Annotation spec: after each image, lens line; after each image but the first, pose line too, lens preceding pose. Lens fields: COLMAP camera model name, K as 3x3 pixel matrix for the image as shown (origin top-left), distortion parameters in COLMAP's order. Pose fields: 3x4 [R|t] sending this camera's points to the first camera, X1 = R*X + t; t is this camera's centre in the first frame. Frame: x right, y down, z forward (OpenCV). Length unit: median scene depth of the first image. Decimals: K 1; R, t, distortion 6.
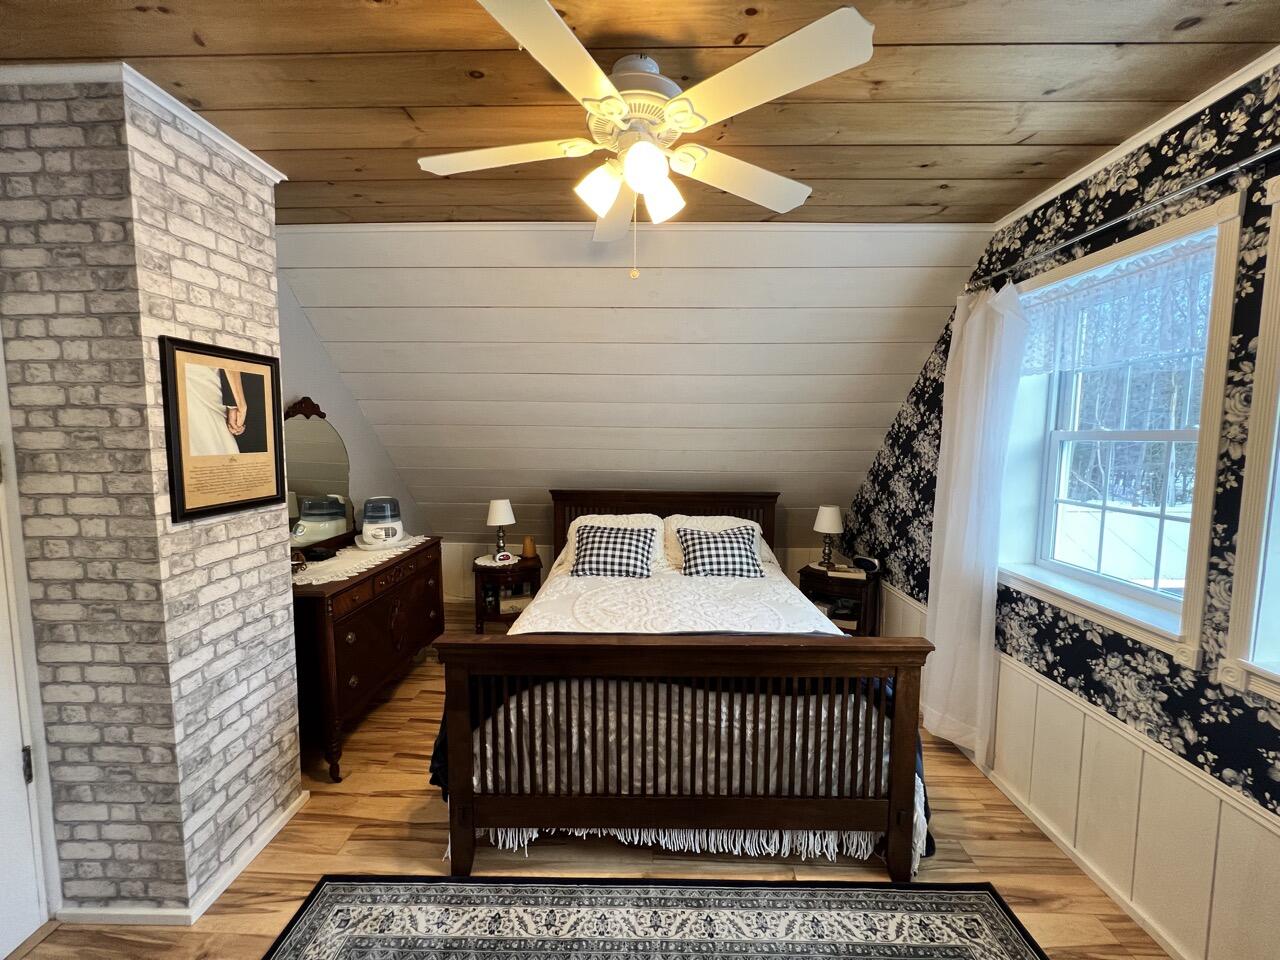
lens RADIAL K [[513.9, 0, 638.6], [0, 513.9, 477.7], [0, 0, 1]] dist [0.004236, -0.001119]
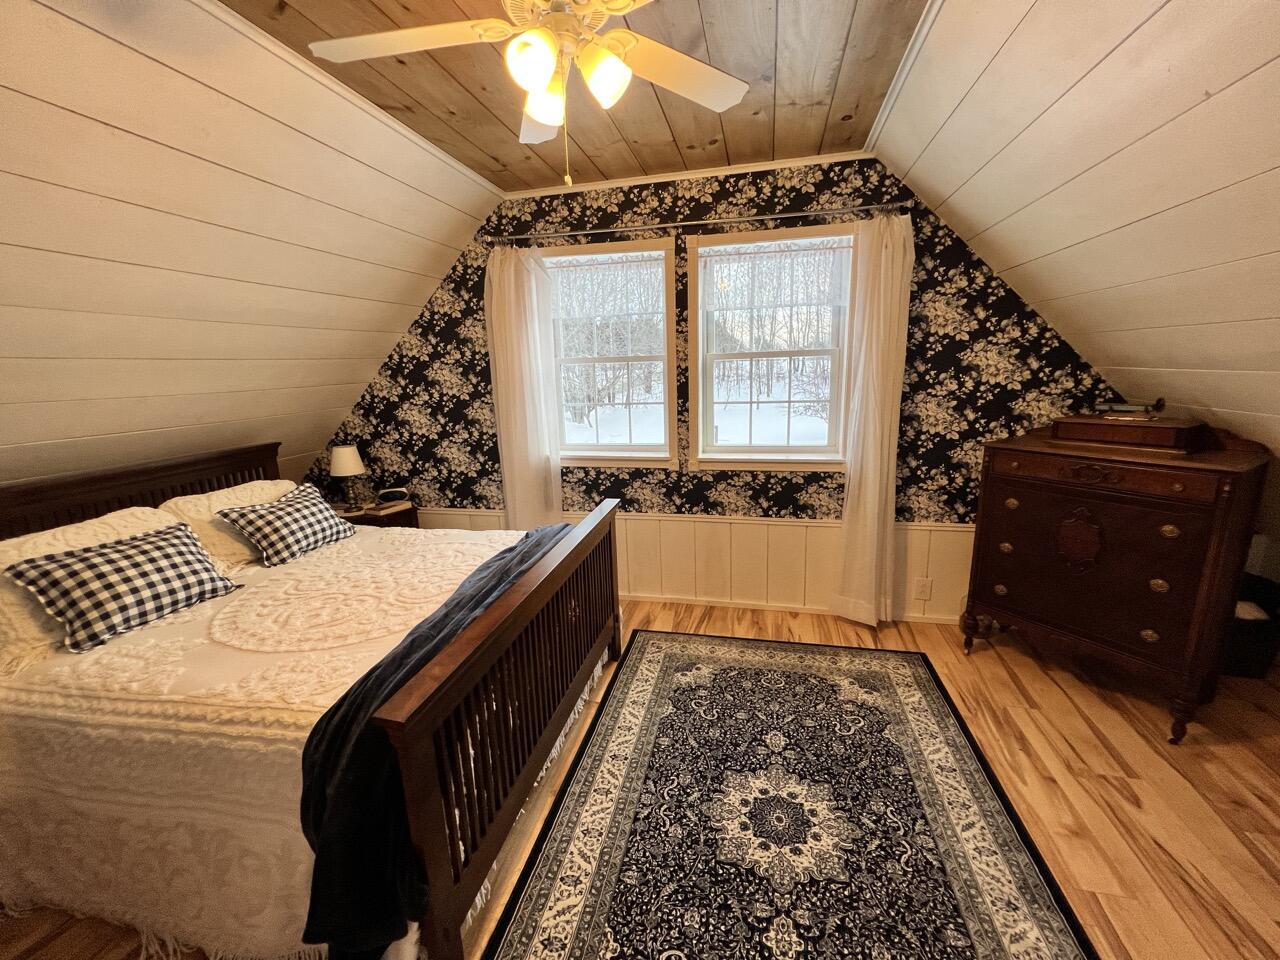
lens RADIAL K [[513.9, 0, 645.7], [0, 513.9, 477.8], [0, 0, 1]] dist [0.004236, -0.001119]
pose [[0.197528, -0.222175, 0.954788, -0.865437], [0.110321, 0.972829, 0.203550, -0.038056], [-0.974070, 0.065126, 0.216671, 0.601858]]
